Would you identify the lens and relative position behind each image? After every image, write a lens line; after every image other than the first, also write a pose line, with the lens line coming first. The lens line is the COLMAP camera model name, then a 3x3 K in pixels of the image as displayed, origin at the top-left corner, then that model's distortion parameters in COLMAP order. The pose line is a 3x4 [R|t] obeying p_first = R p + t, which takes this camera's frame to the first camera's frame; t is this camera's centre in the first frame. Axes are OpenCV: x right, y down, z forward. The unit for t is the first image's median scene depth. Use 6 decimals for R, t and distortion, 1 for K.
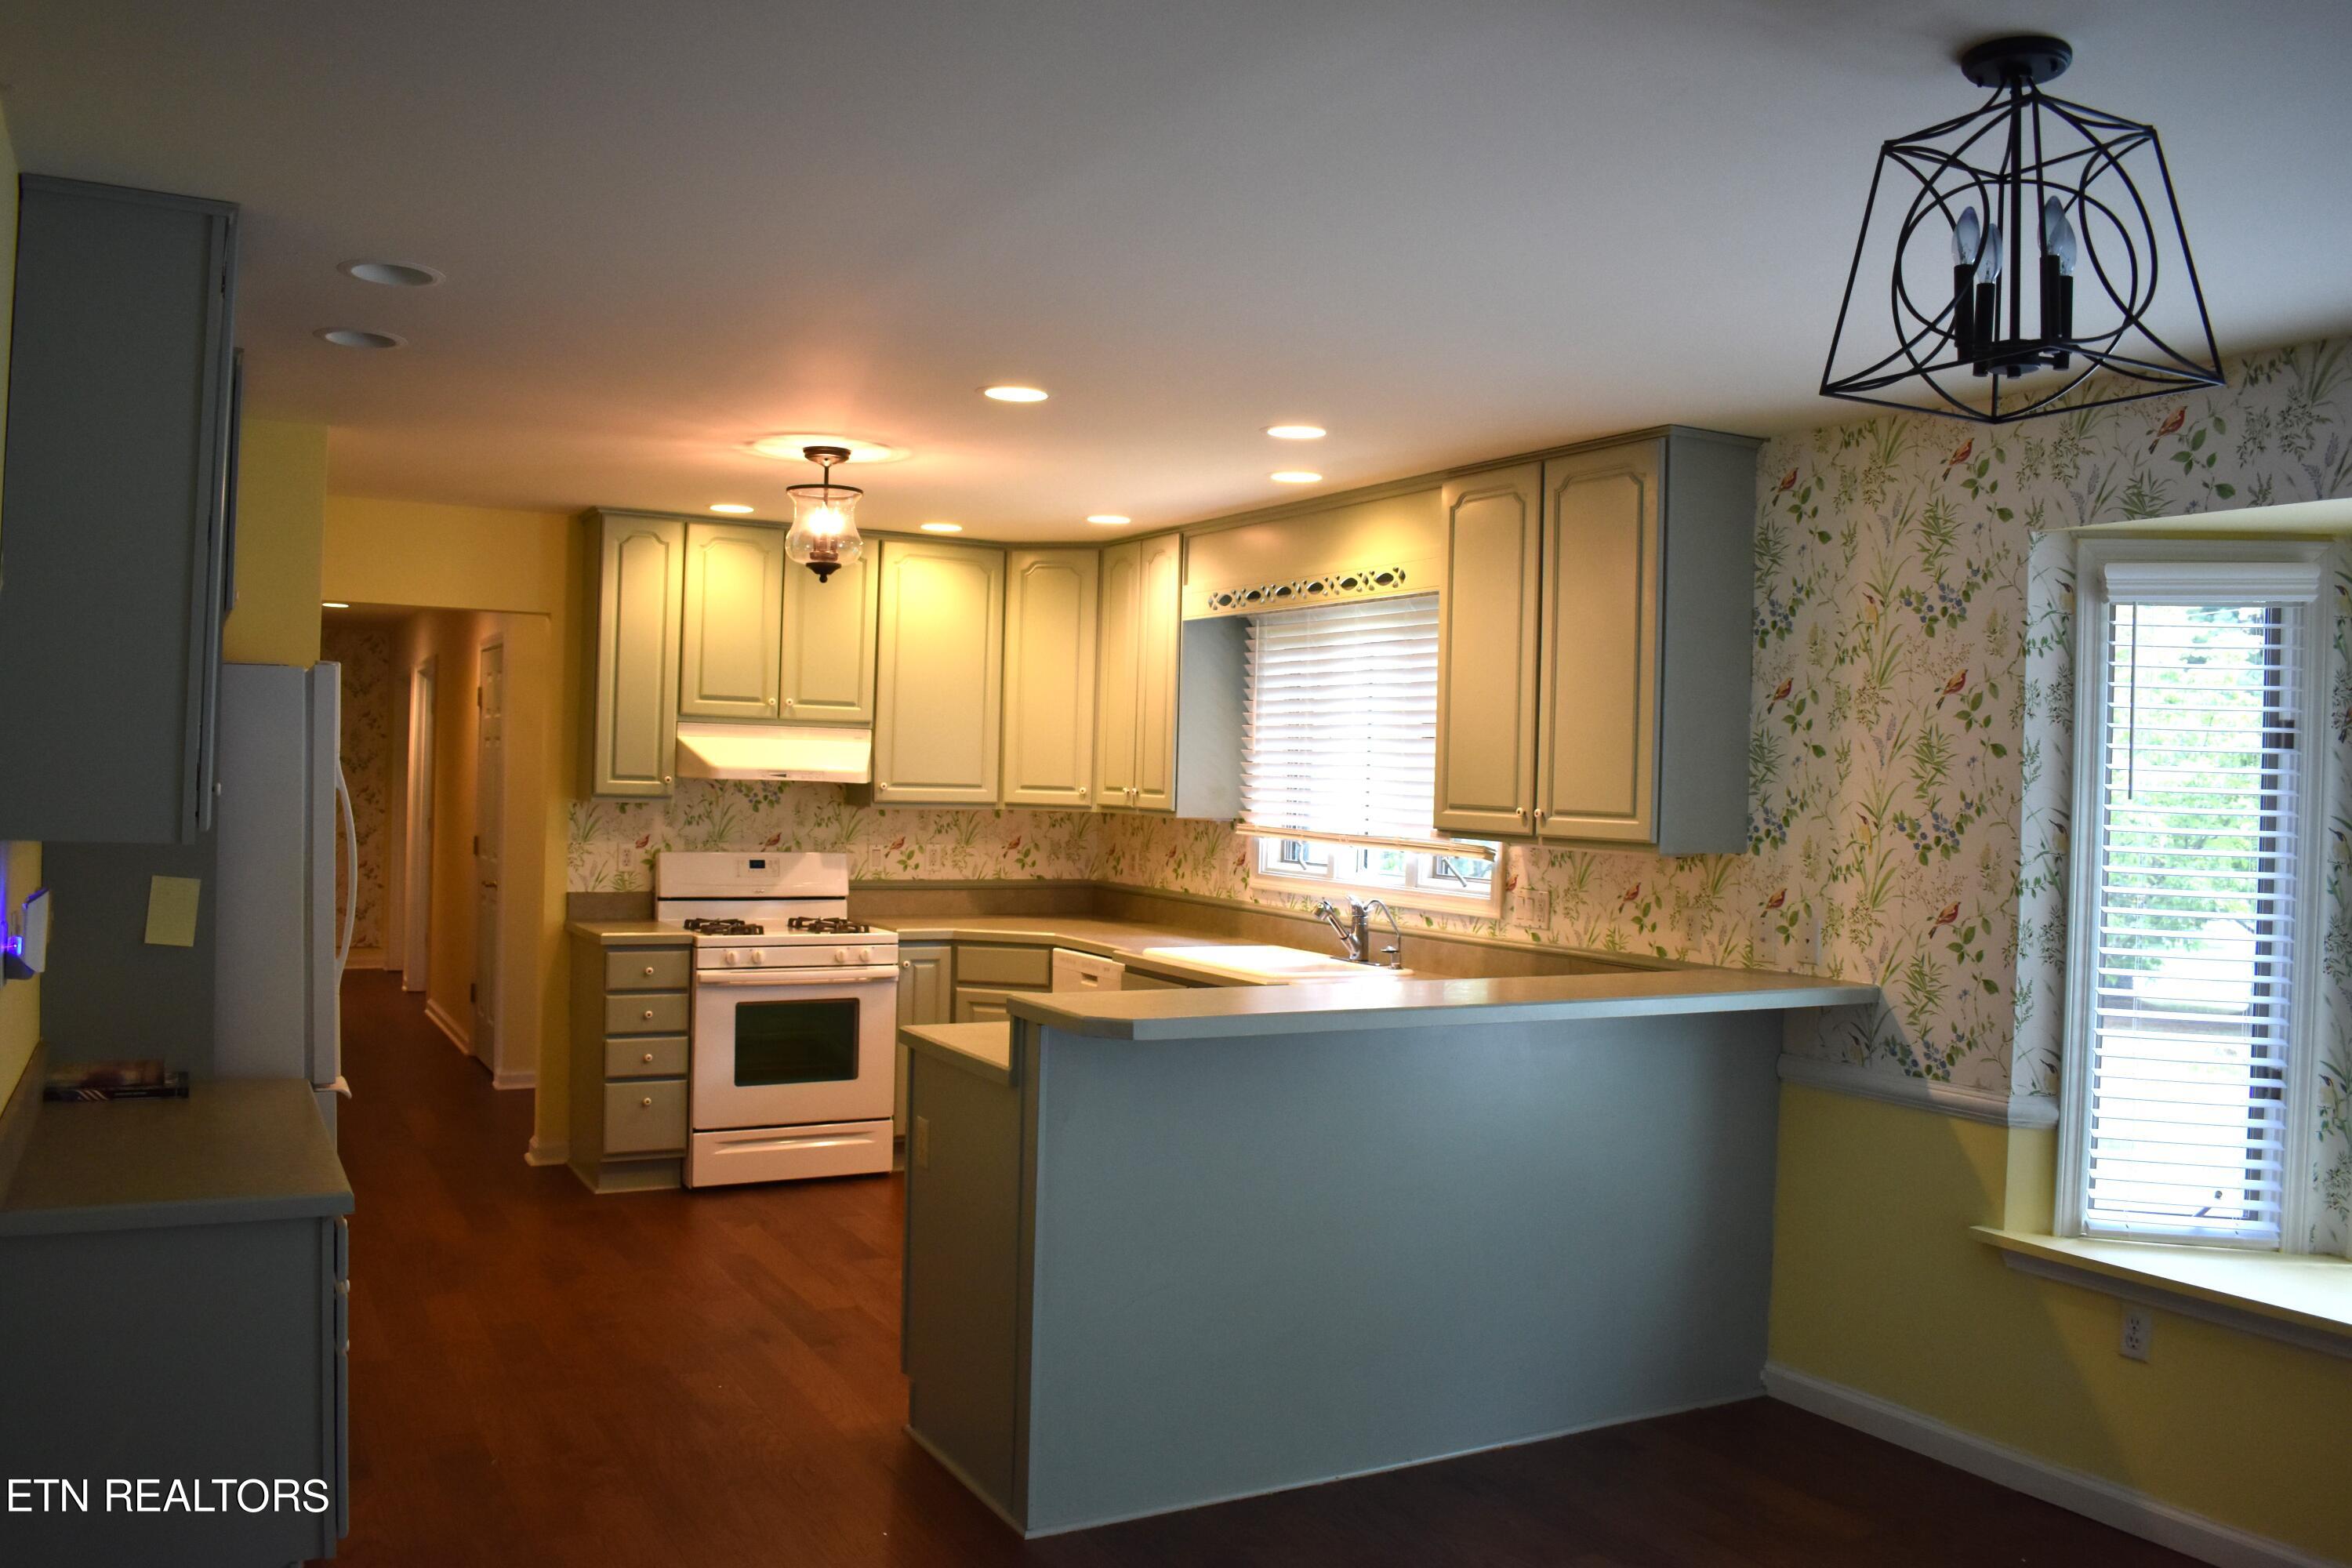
lens RADIAL K [[1874.2, 0, 1154.7], [0, 1874.2, 775.1], [0, 0, 1]] dist [-0.087997, 0.024269]
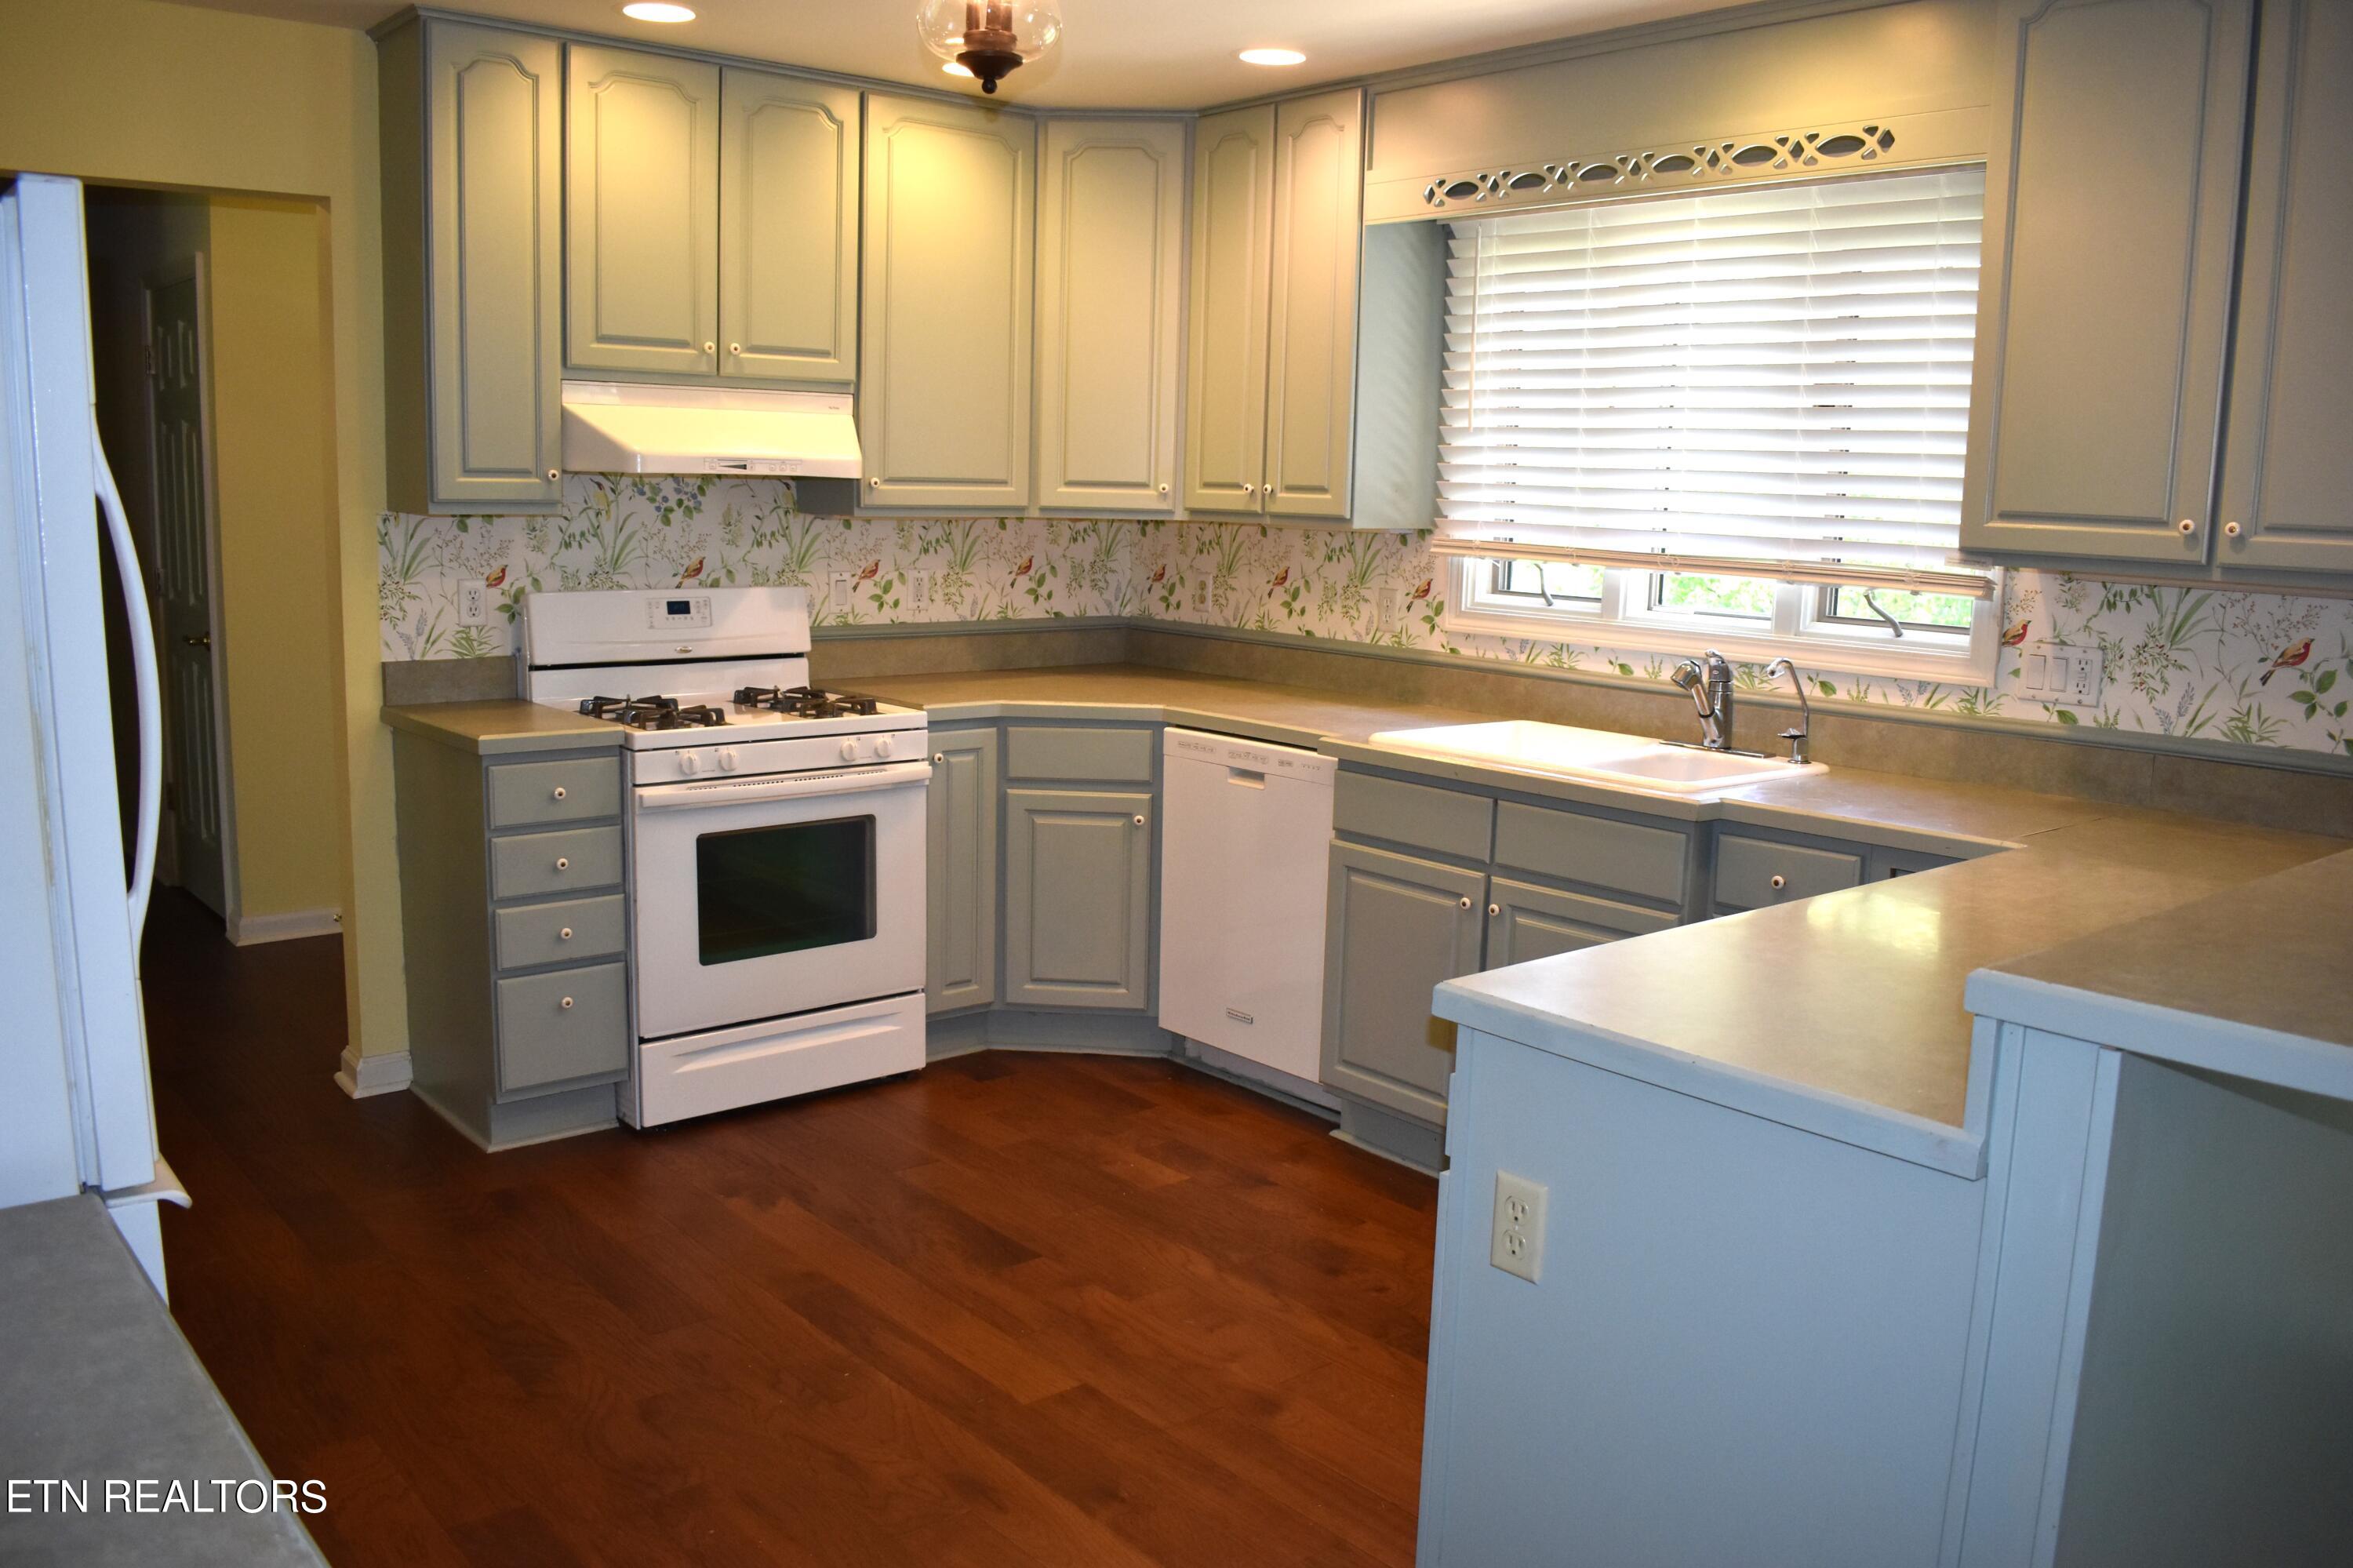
lens RADIAL K [[1875.0, 0, 1137.6], [0, 1875.0, 775.5], [0, 0, 1]] dist [-0.087997, 0.024269]
pose [[0.980251, -0.034526, 0.194718, -0.198715], [0.002909, 0.987052, 0.160374, 0.002613], [-0.197734, -0.156640, 0.967660, 0.365866]]
